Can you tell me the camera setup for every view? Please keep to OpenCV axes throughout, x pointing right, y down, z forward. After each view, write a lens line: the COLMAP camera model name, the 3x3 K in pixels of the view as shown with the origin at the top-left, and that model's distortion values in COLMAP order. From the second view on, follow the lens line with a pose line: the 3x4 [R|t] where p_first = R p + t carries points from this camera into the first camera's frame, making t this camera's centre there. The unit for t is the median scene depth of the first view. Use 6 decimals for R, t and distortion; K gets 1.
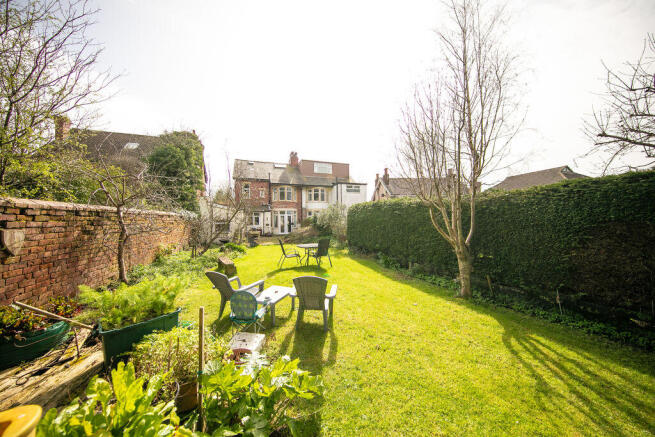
lens RADIAL K [[206.1, 0, 316.6], [0, 206.1, 217.6], [0, 0, 1]] dist [-0.006076, -0.000088]
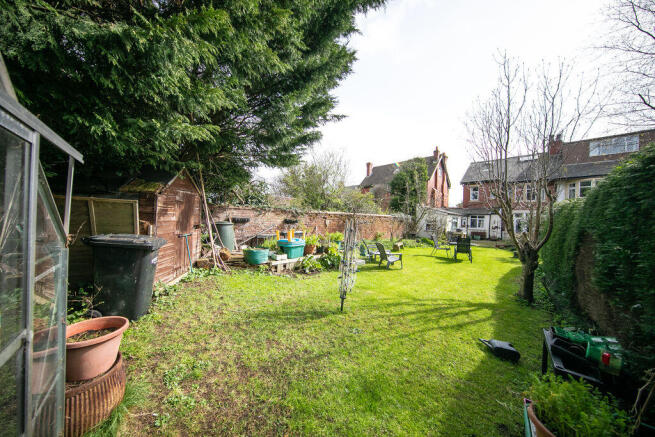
lens RADIAL K [[211.9, 0, 332.5], [0, 211.9, 217.3], [0, 0, 1]] dist [0.001016, 0.000006]
pose [[0.424550, 0.012409, -0.905319, 0.340678], [-0.022663, 0.999738, 0.003076, -0.000330], [0.905121, 0.019211, 0.424720, -0.092170]]
